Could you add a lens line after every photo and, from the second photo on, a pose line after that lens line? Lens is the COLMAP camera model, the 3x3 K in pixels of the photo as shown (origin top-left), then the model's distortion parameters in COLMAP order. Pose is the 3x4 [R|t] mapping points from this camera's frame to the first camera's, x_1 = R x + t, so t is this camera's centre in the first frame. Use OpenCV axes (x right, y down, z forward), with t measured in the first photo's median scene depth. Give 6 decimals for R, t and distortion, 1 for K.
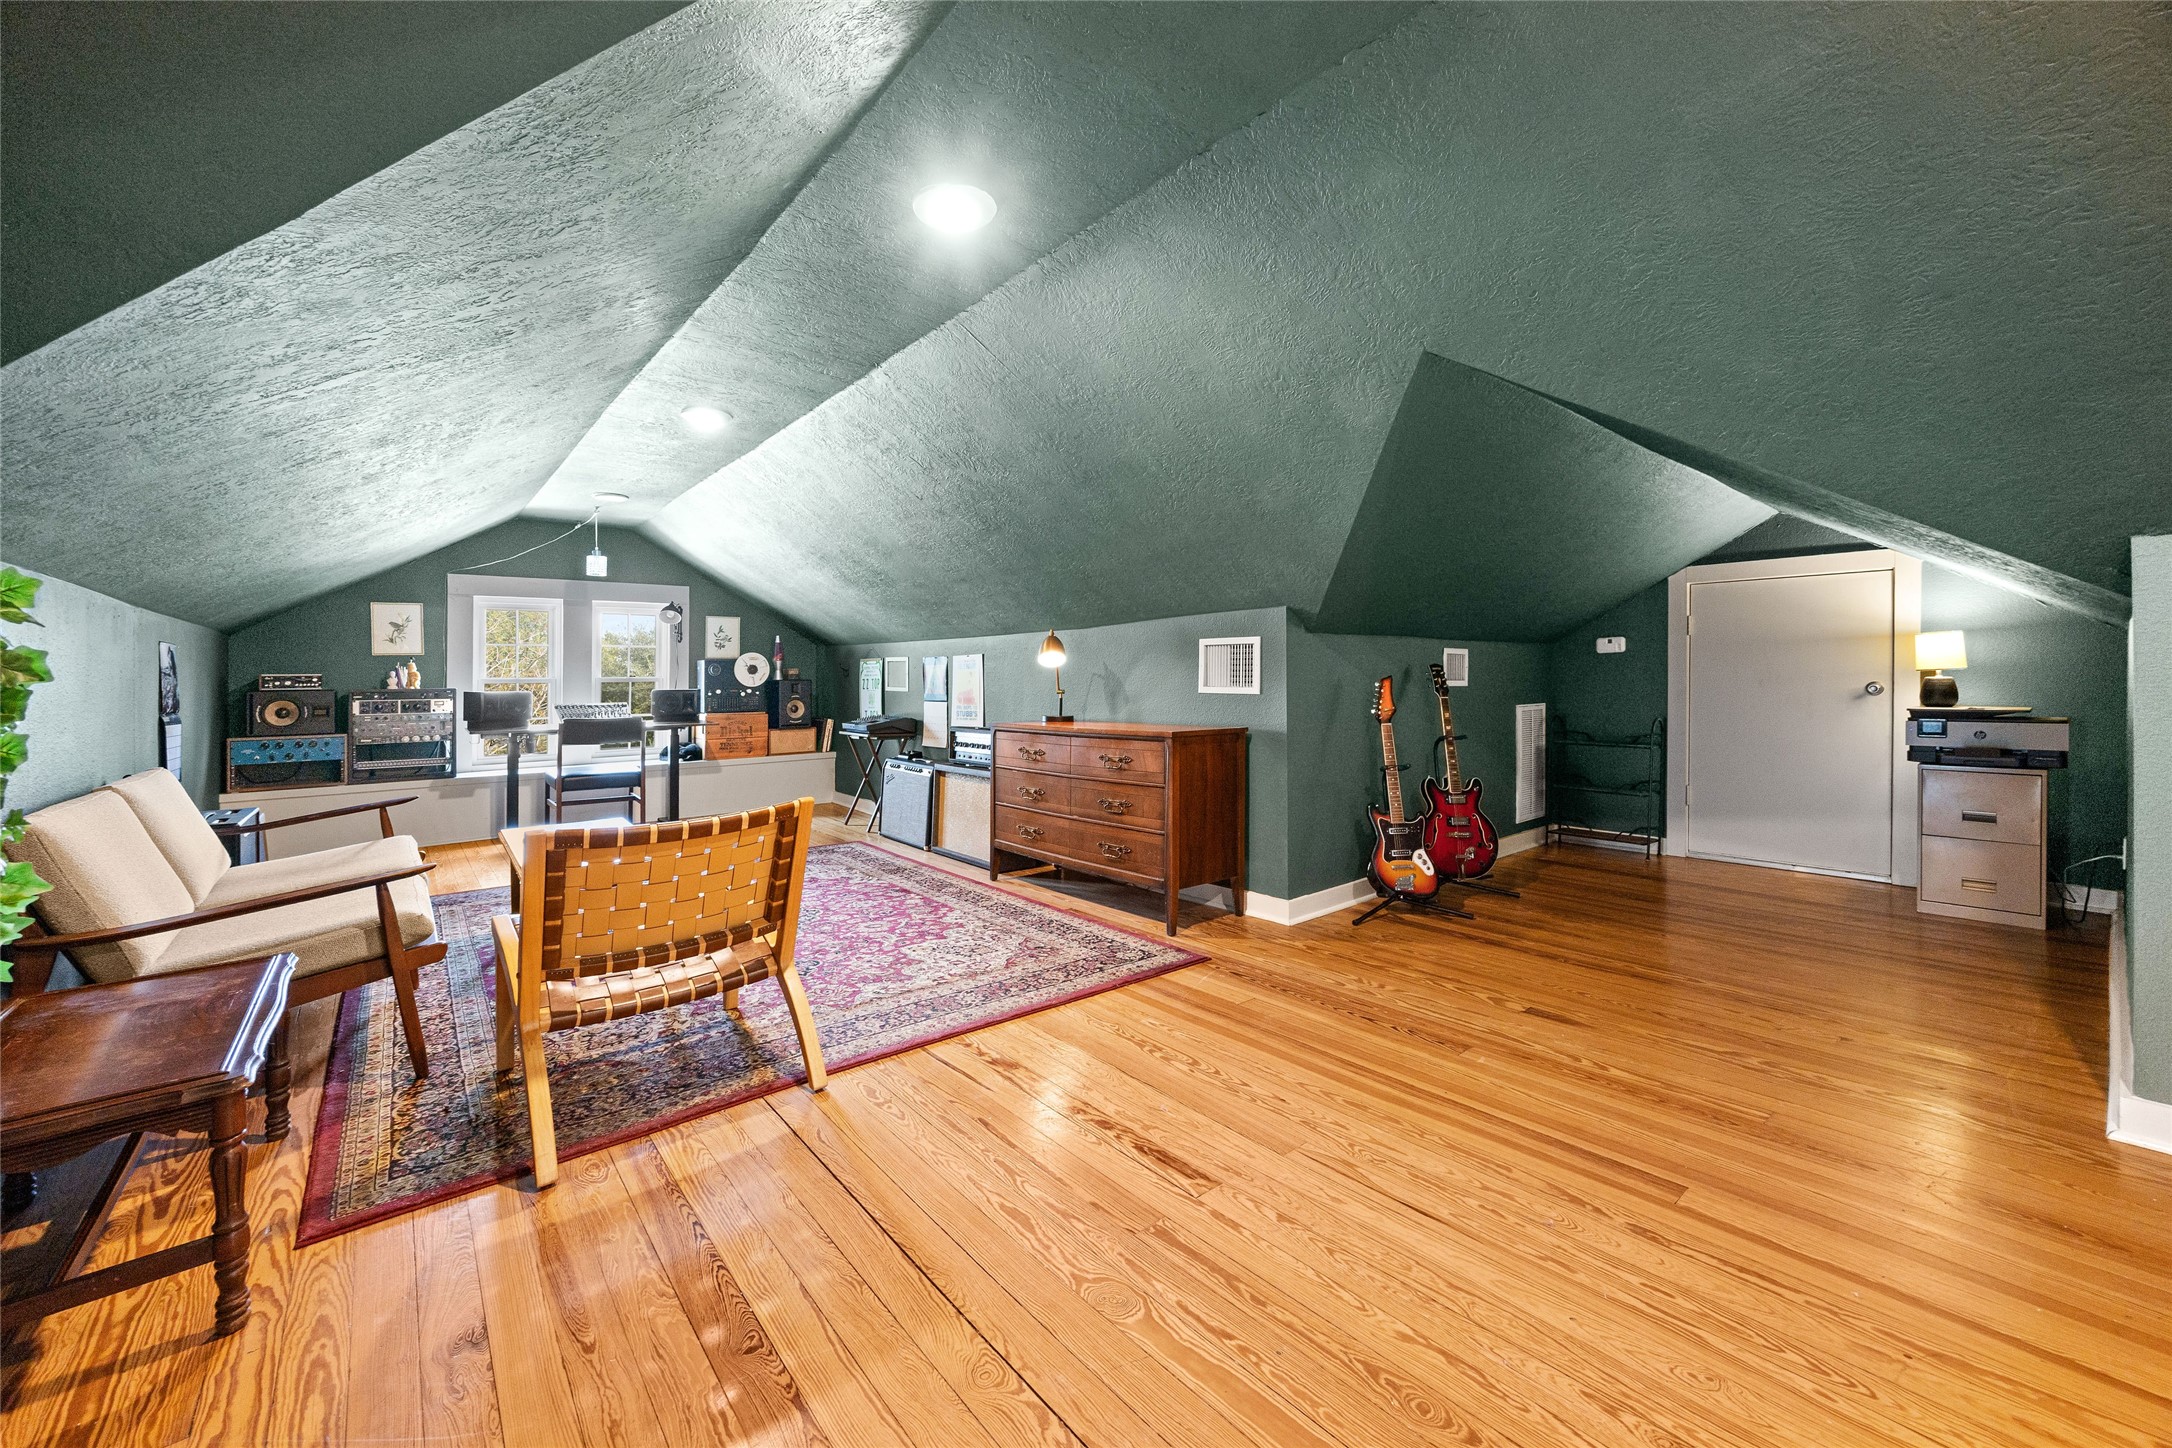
lens RADIAL K [[853.6, 0, 1087.9], [0, 853.6, 674.9], [0, 0, 1]] dist [-0.001838, 0.000589]
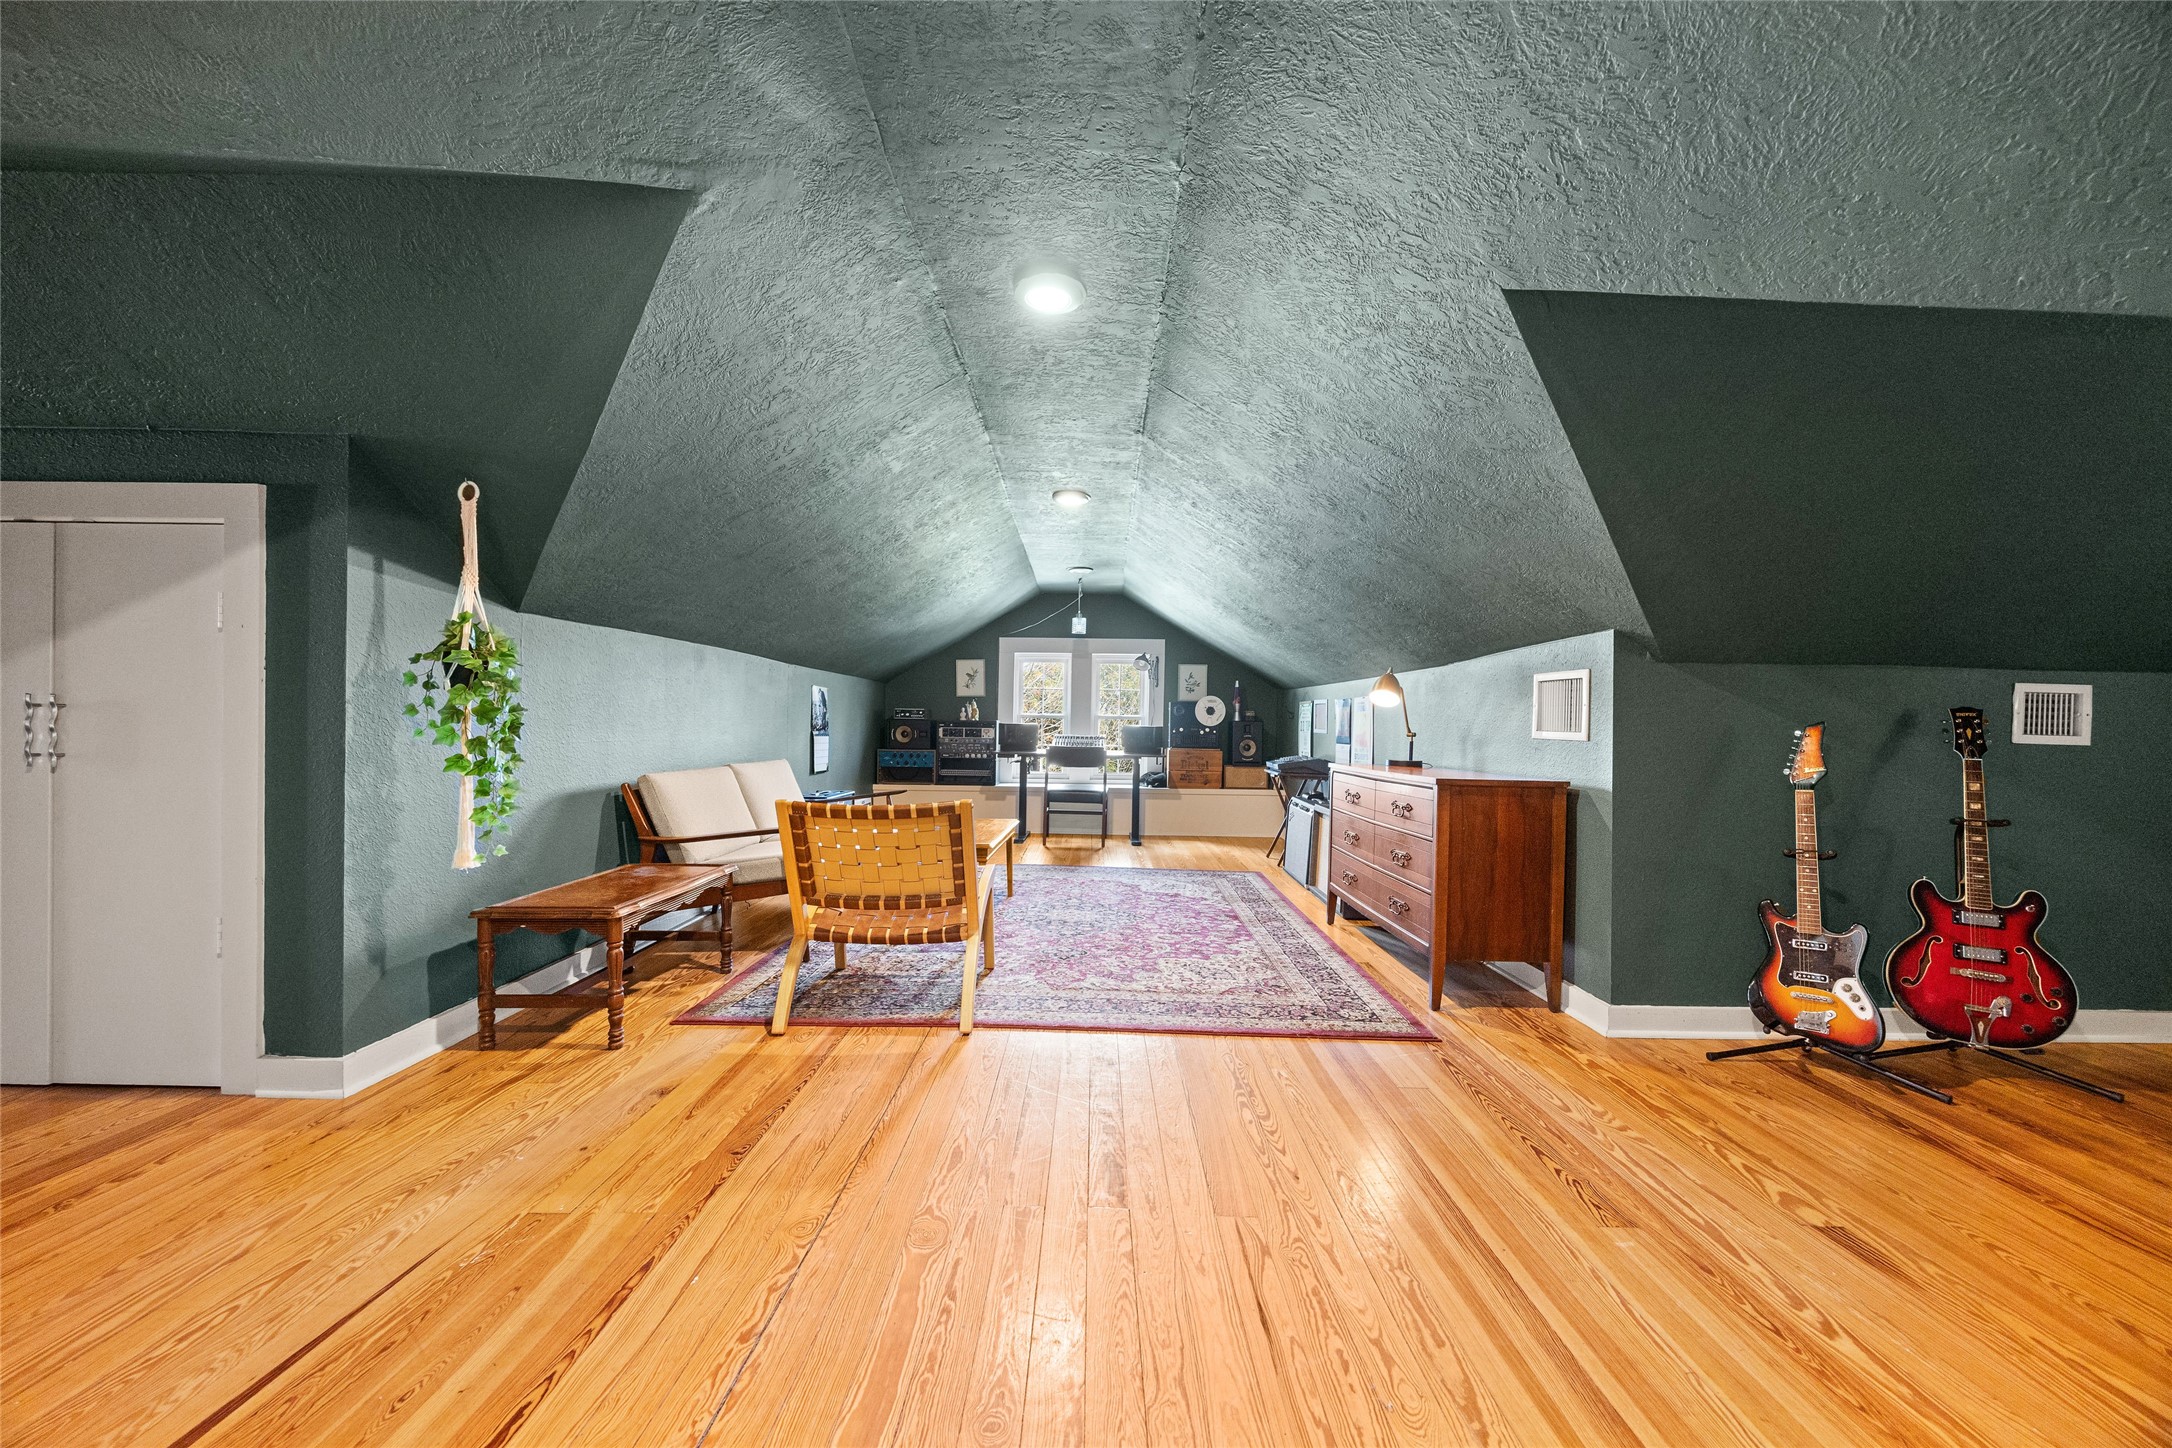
lens RADIAL K [[830.8, 0, 1086.0], [0, 830.8, 724.0], [0, 0, 1]] dist [-0.001512, 0.000128]
pose [[0.764384, 0.022180, -0.644380, 0.352943], [-0.022372, 0.999719, 0.007872, 0.011544], [0.644374, 0.008398, 0.764665, 0.107469]]
